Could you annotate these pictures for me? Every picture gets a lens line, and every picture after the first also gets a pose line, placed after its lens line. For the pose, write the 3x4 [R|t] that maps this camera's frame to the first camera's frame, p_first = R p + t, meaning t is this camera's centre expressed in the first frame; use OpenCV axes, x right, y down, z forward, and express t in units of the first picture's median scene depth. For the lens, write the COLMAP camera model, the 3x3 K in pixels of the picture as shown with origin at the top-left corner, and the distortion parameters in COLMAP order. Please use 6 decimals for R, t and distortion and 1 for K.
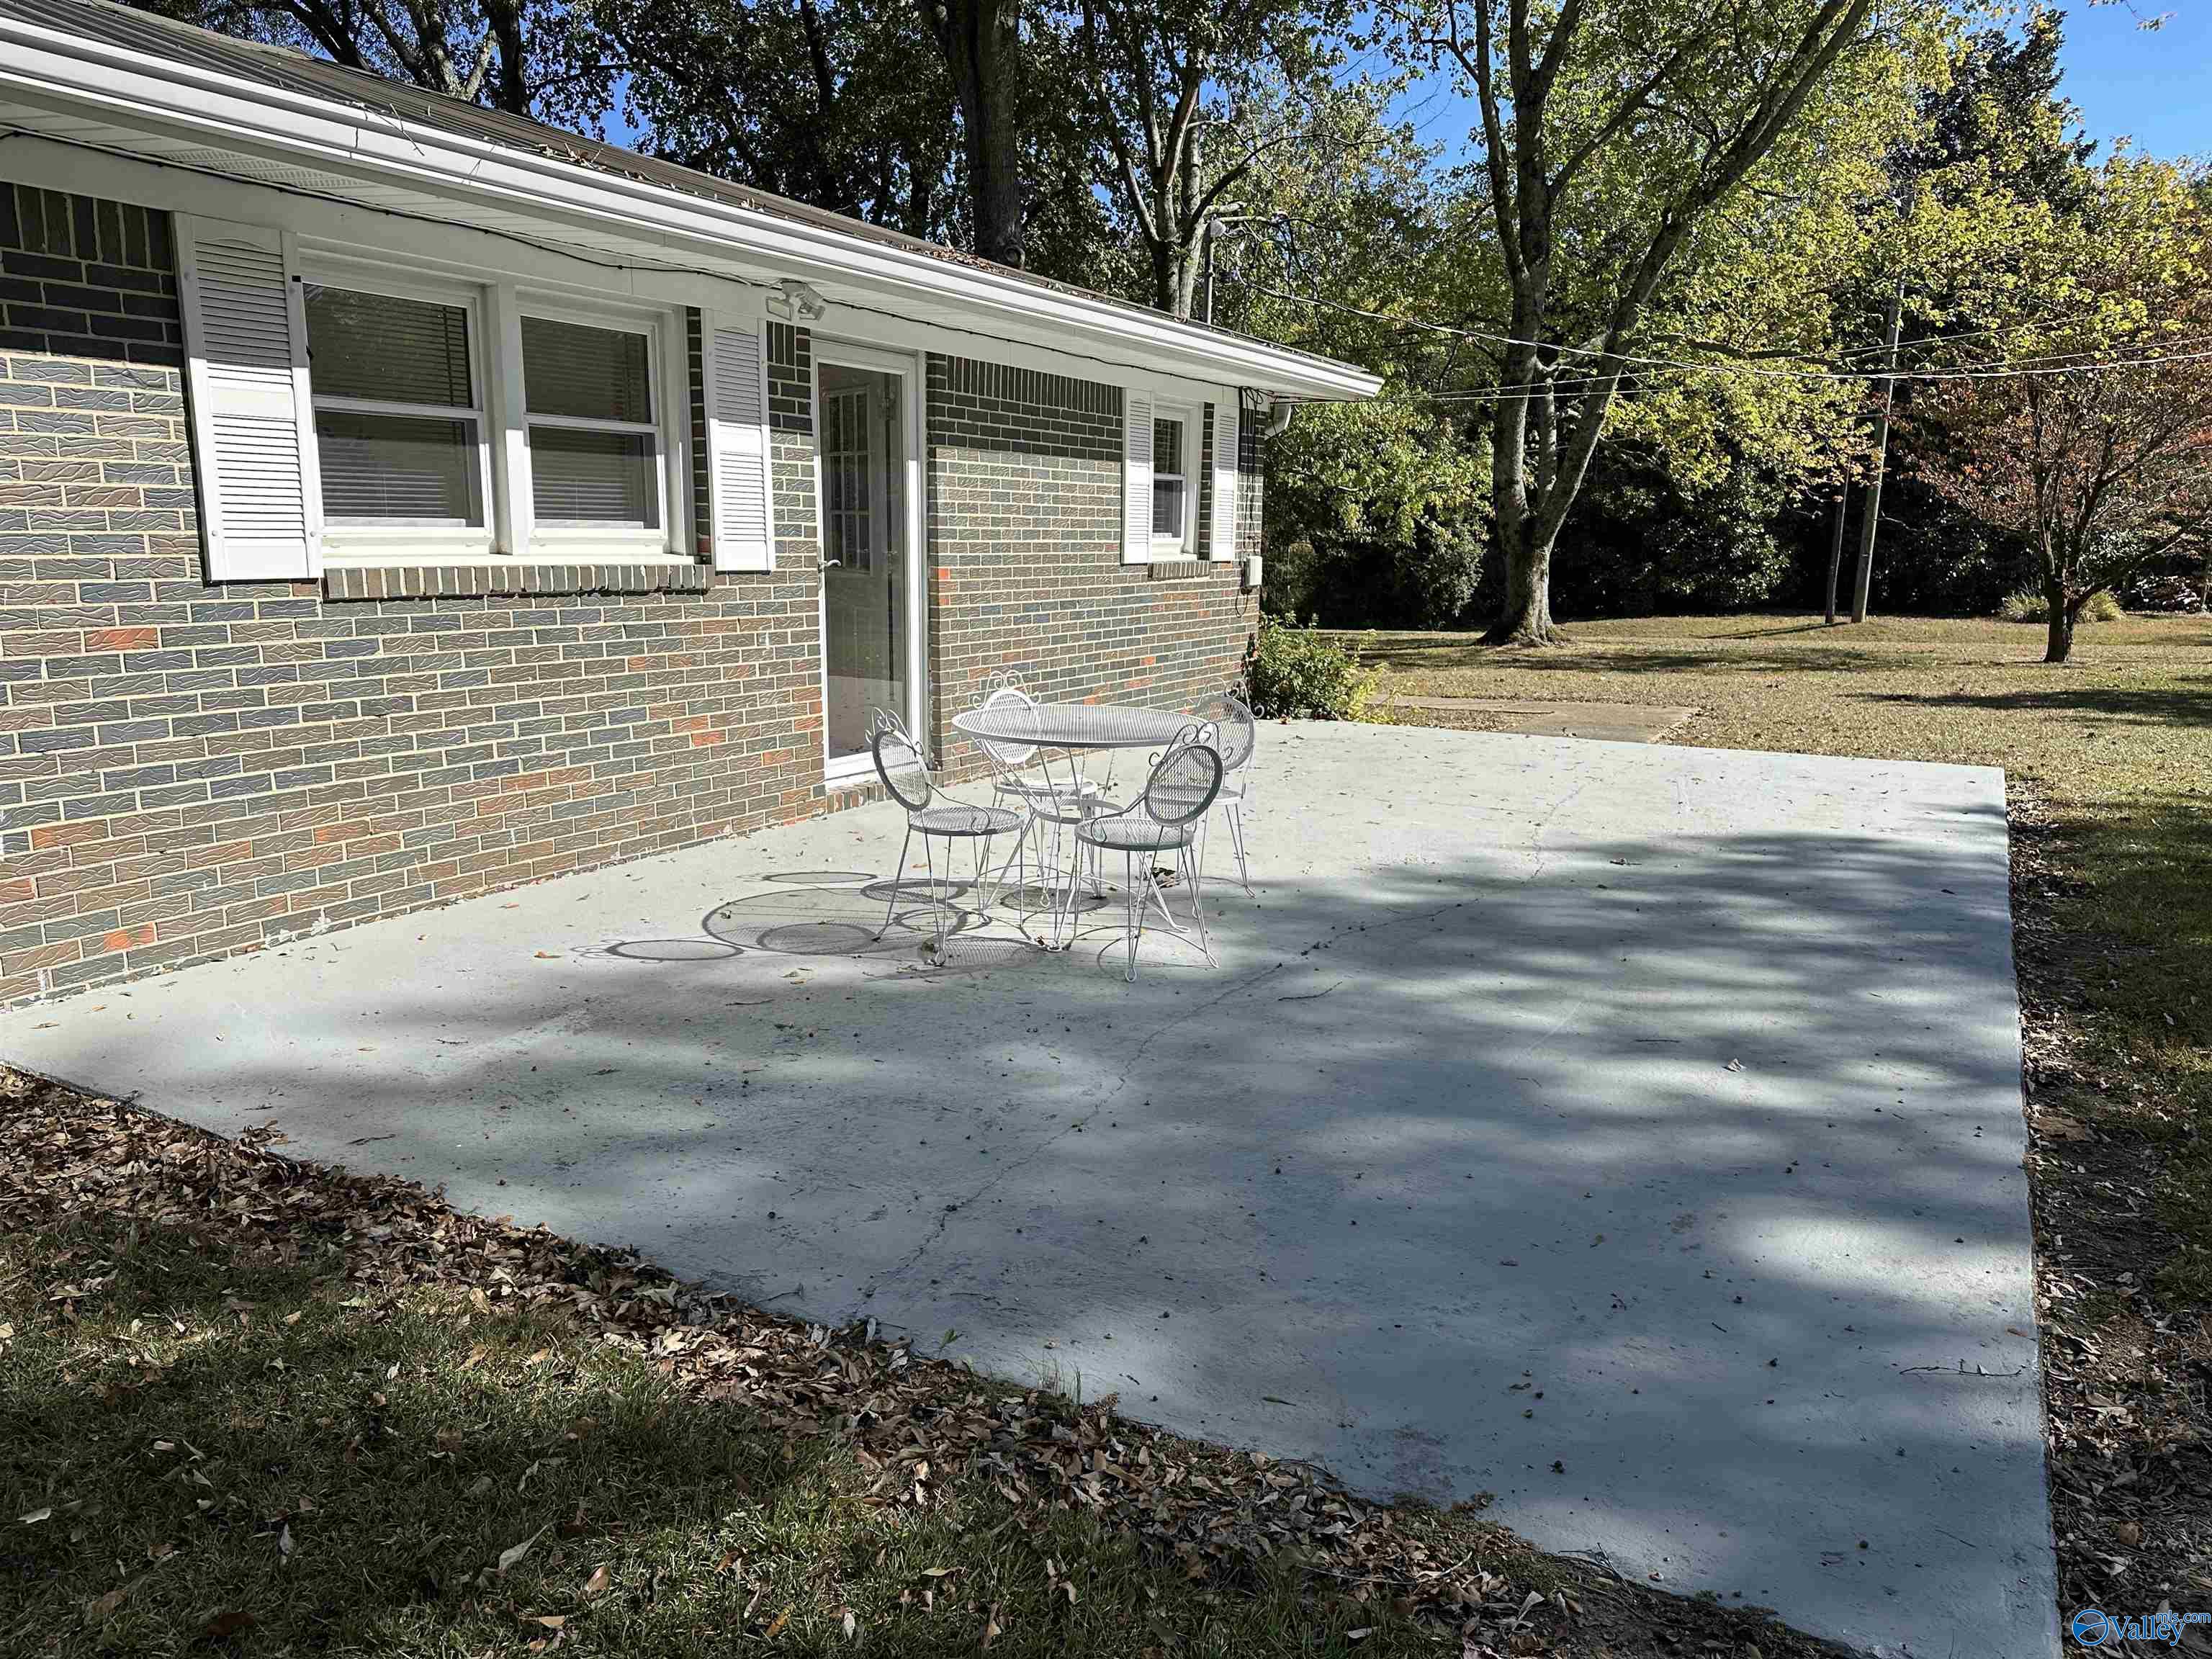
lens RADIAL K [[1563.4, 0, 1110.1], [0, 1563.4, 848.5], [0, 0, 1]] dist [0.091994, -0.142211]
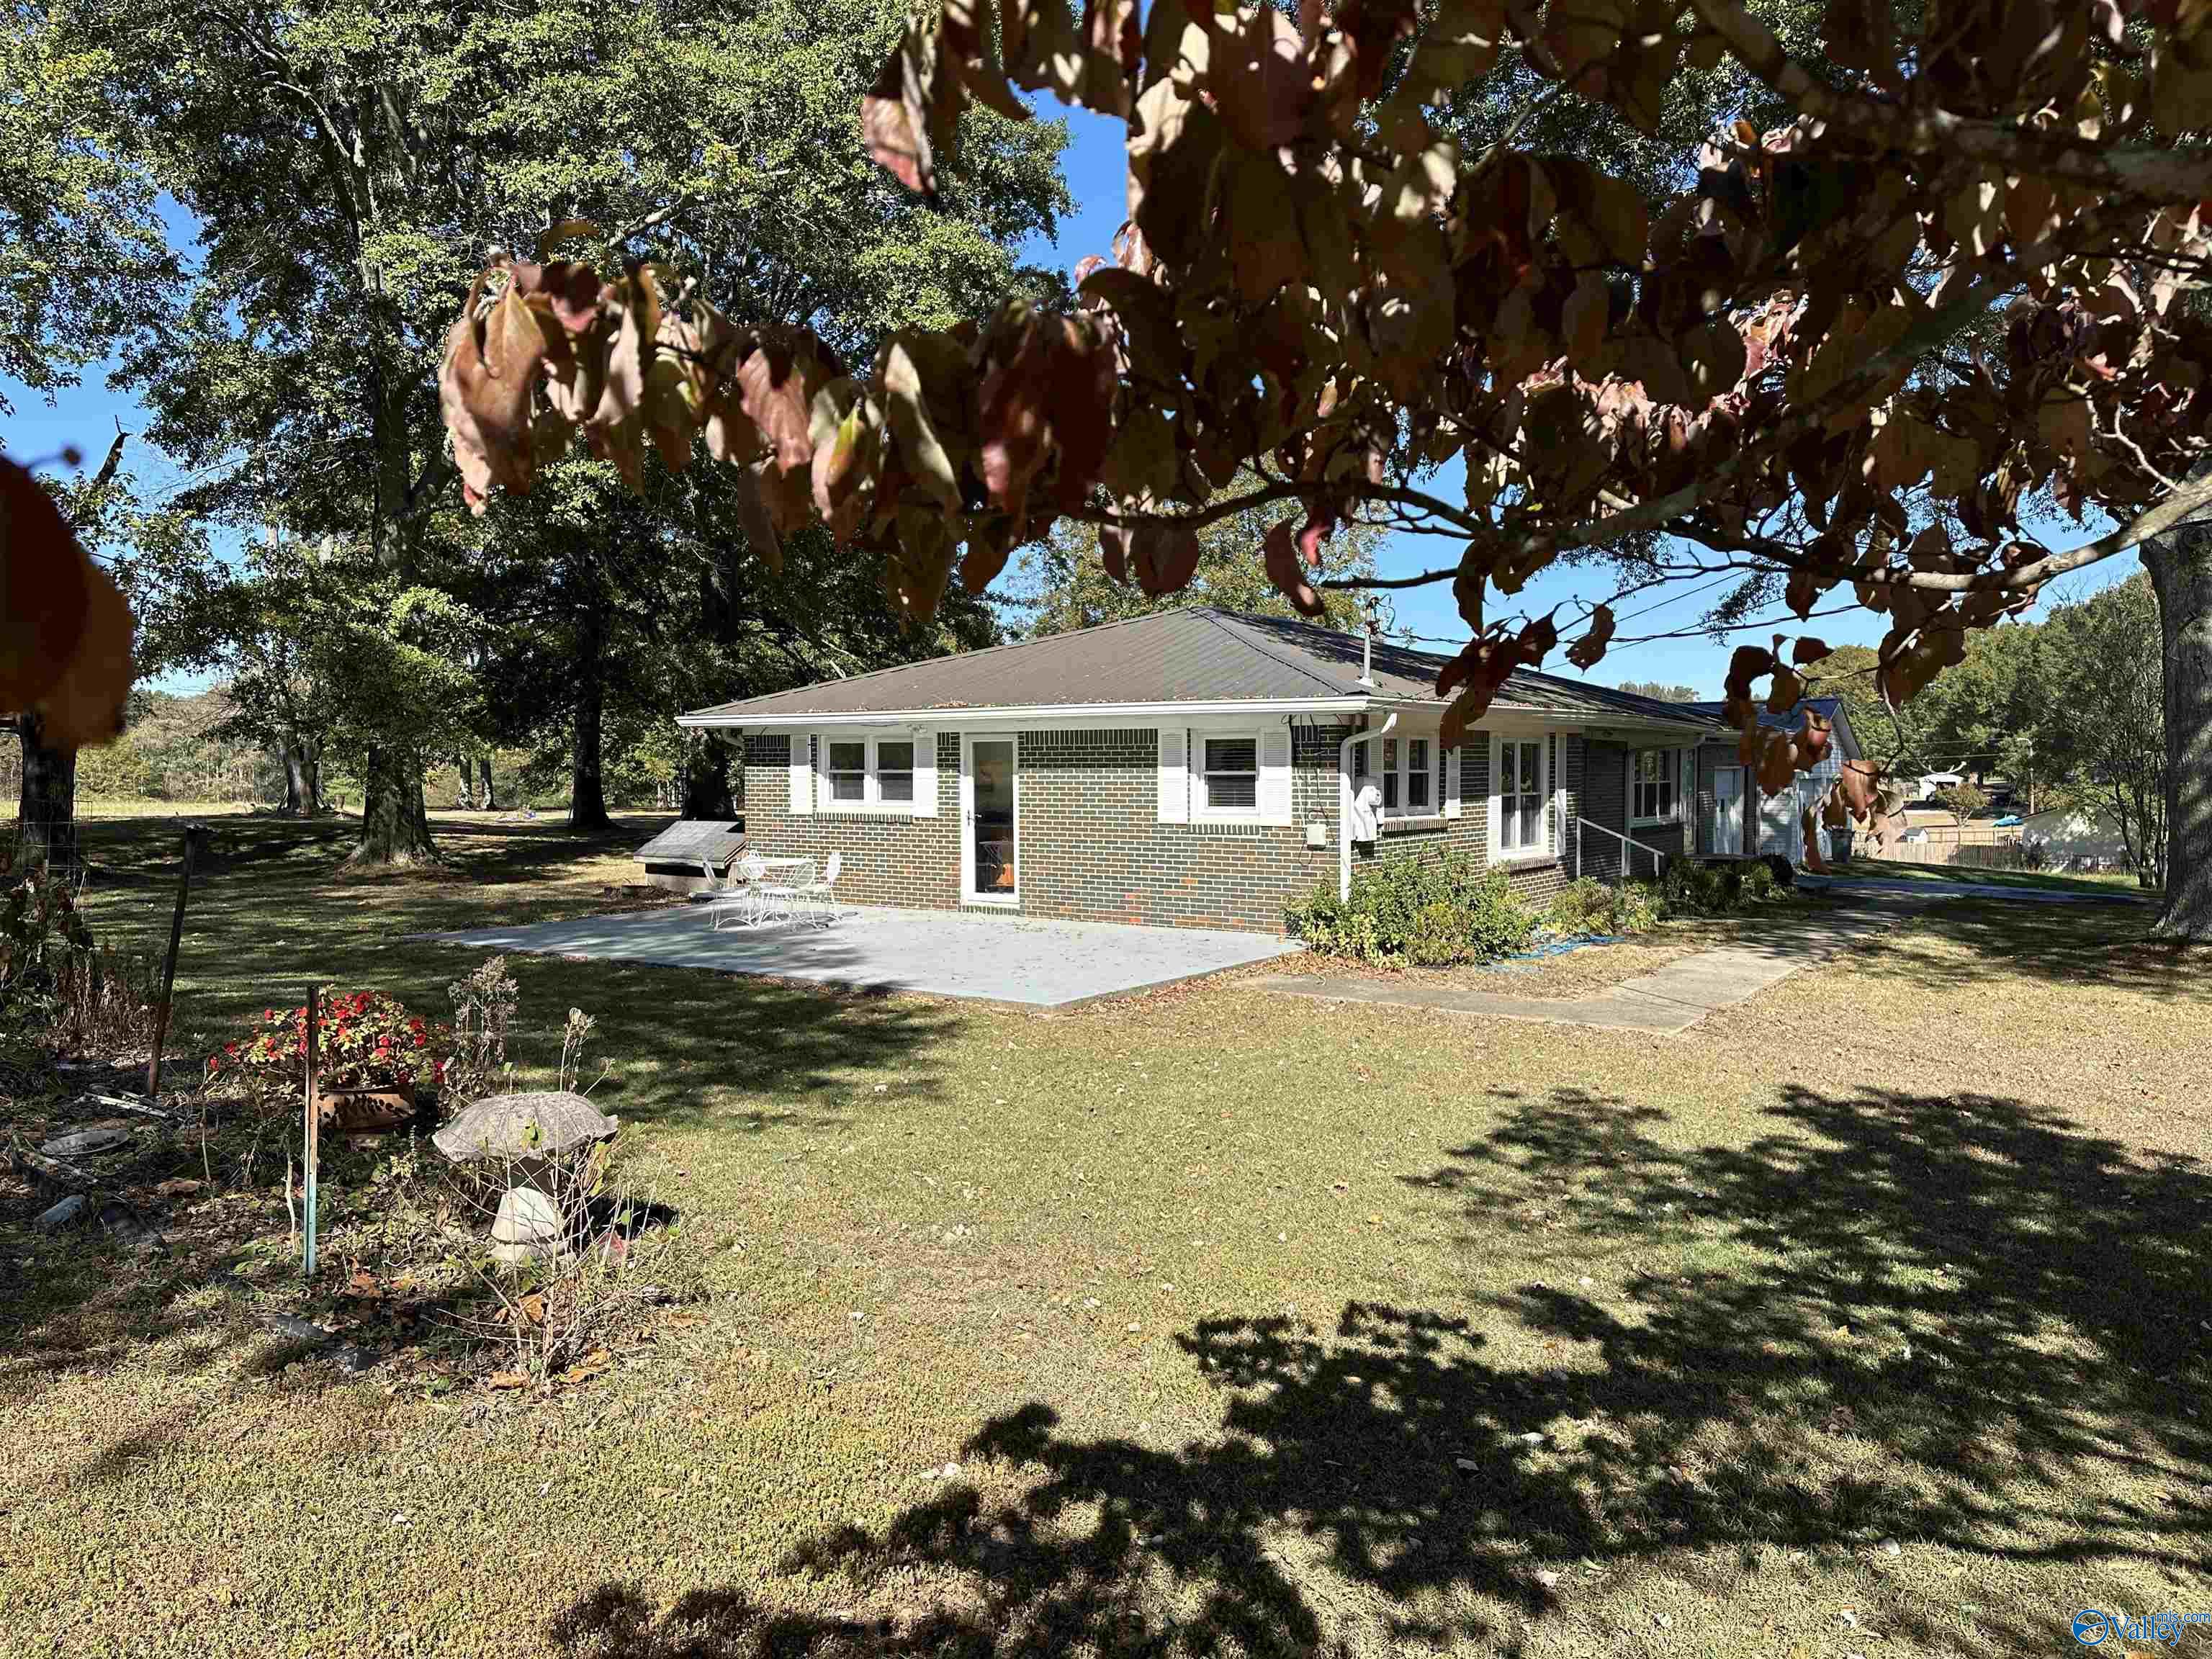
lens RADIAL K [[1552.5, 0, 1106.0], [0, 1552.5, 829.5], [0, 0, 1]] dist [0.107058, -0.119401]
pose [[-0.145154, 0.033612, -0.988838, 1.946372], [-0.193872, 0.979082, 0.061740, -0.302329], [0.970229, 0.200670, -0.135601, 1.313213]]
